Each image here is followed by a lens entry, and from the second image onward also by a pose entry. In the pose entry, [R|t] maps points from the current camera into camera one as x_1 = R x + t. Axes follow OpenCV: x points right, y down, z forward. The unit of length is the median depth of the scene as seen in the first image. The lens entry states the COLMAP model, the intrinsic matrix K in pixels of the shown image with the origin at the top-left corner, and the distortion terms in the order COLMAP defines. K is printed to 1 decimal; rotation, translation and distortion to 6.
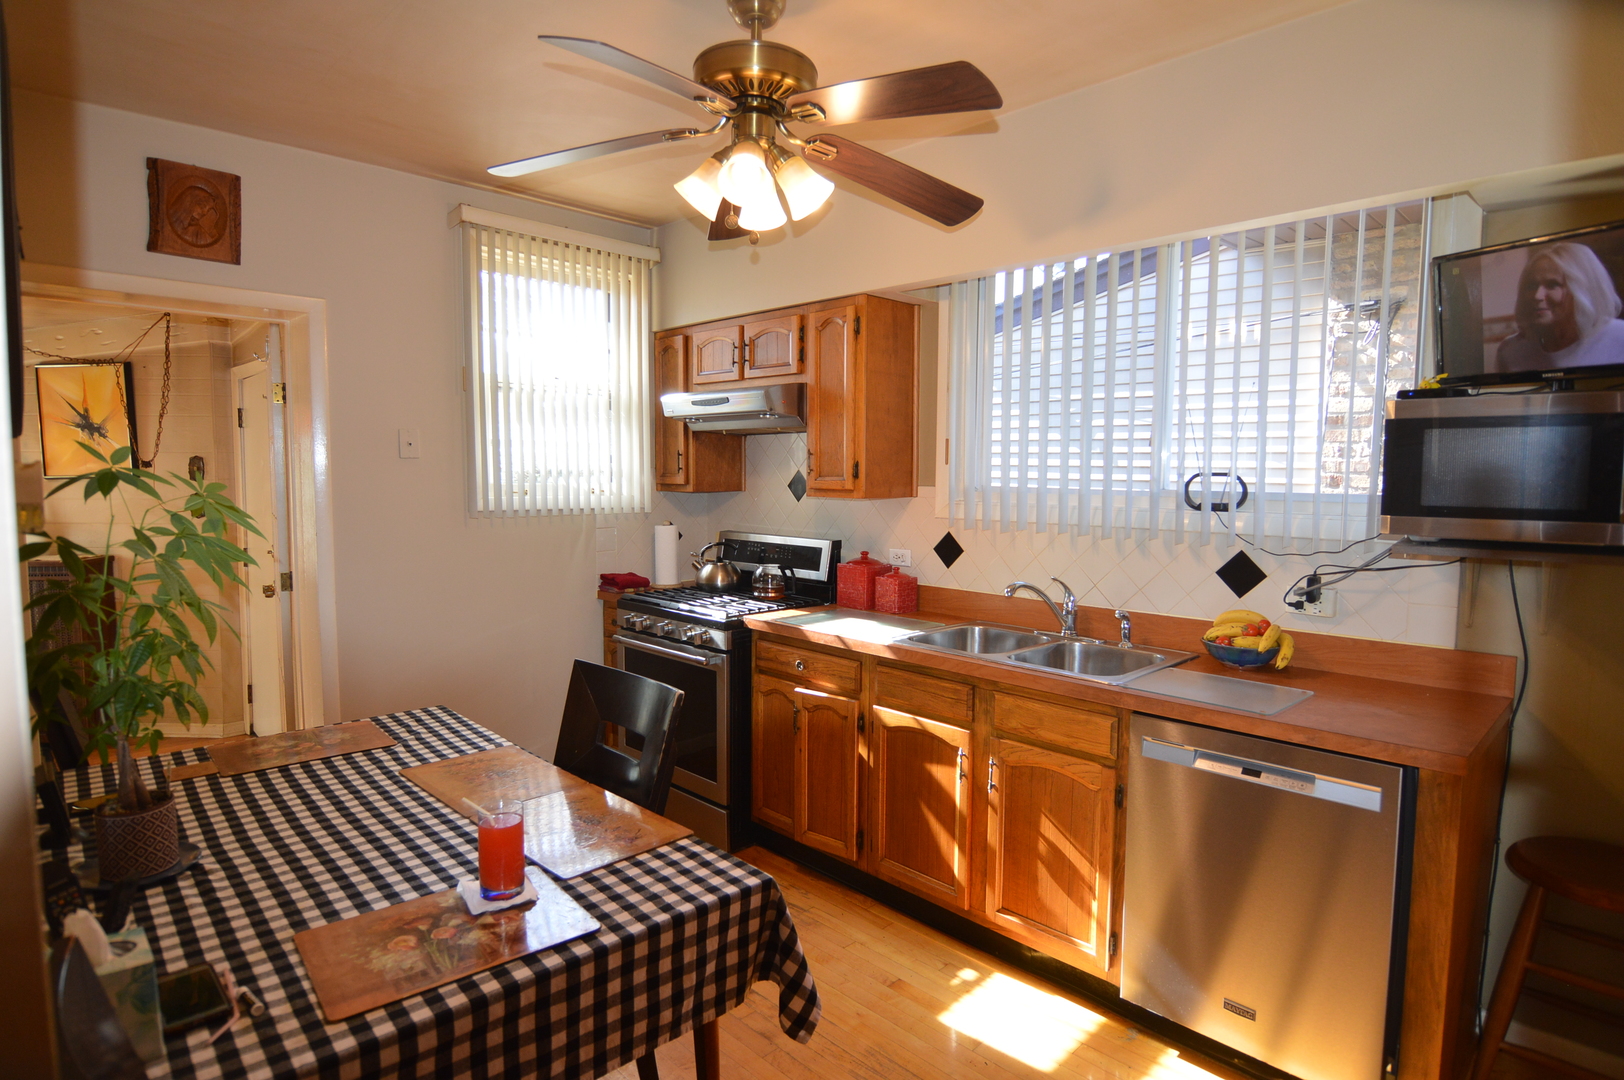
lens RADIAL K [[865.9, 0, 811.7], [0, 865.9, 536.9], [0, 0, 1]] dist [-0.005320, -0.001216]
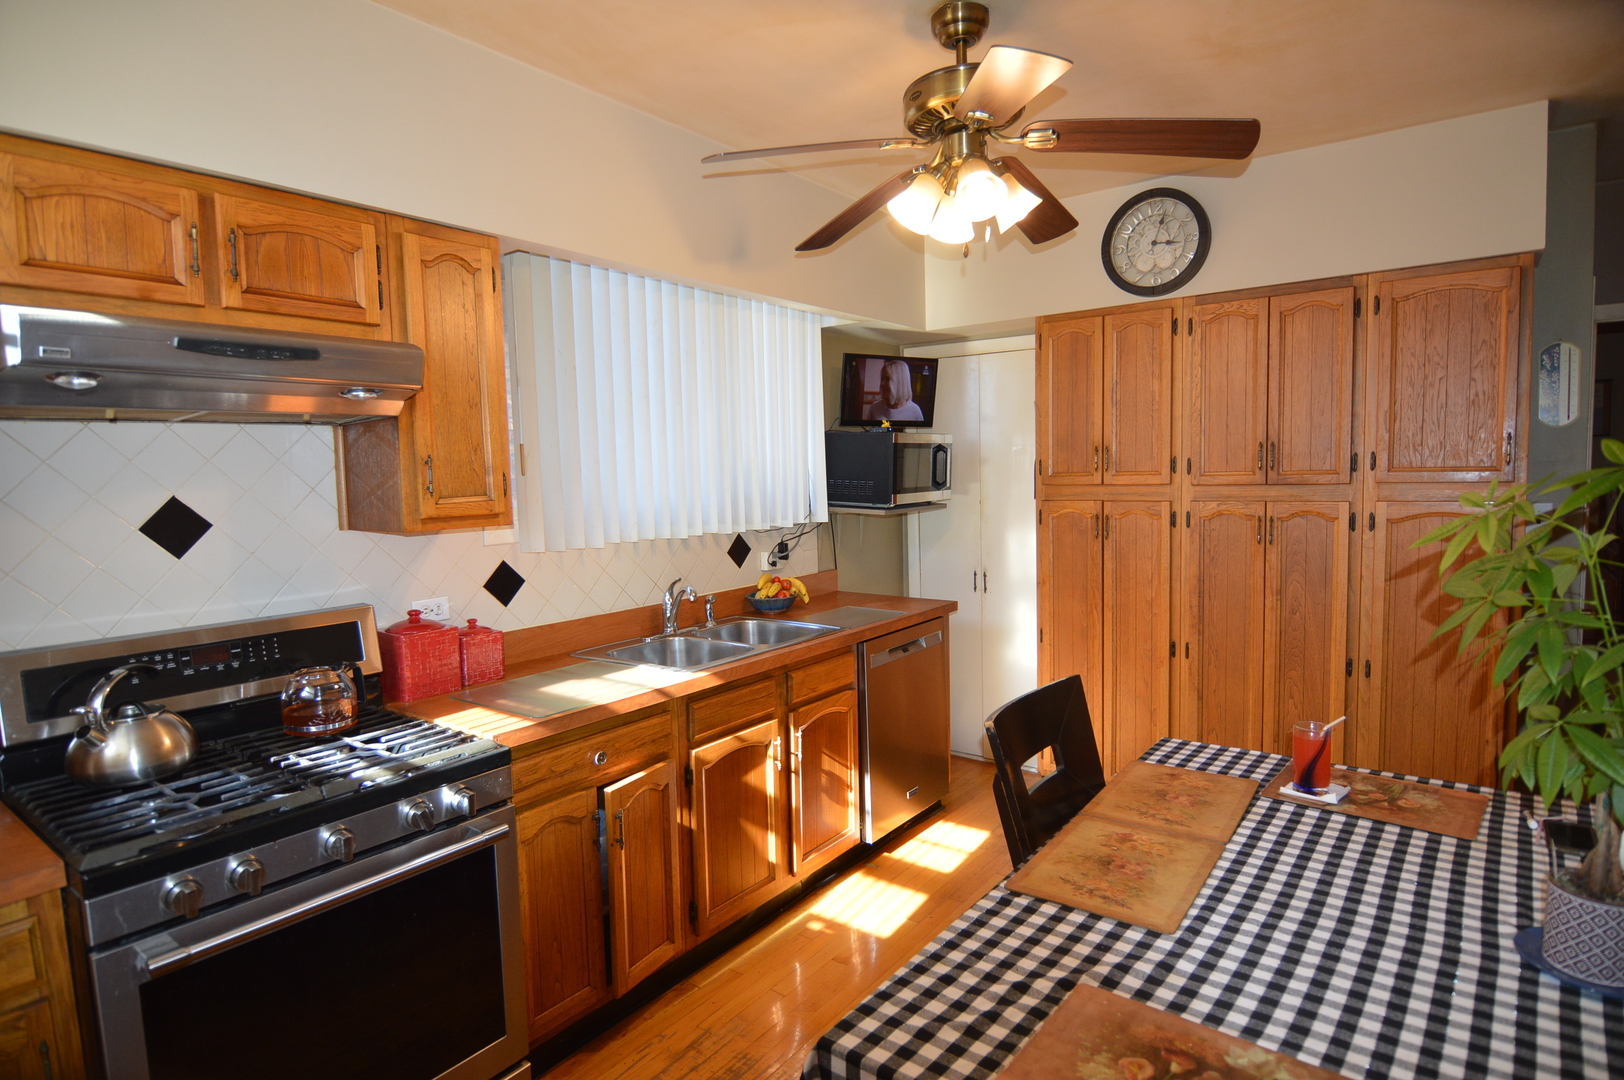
lens RADIAL K [[865.9, 0, 811.3], [0, 865.9, 539.7], [0, 0, 1]] dist [-0.005320, -0.001216]
pose [[-0.142163, -0.086919, 0.986020, -0.849830], [0.096551, 0.990169, 0.101205, -0.099849], [-0.985123, 0.109589, -0.132373, 1.055733]]
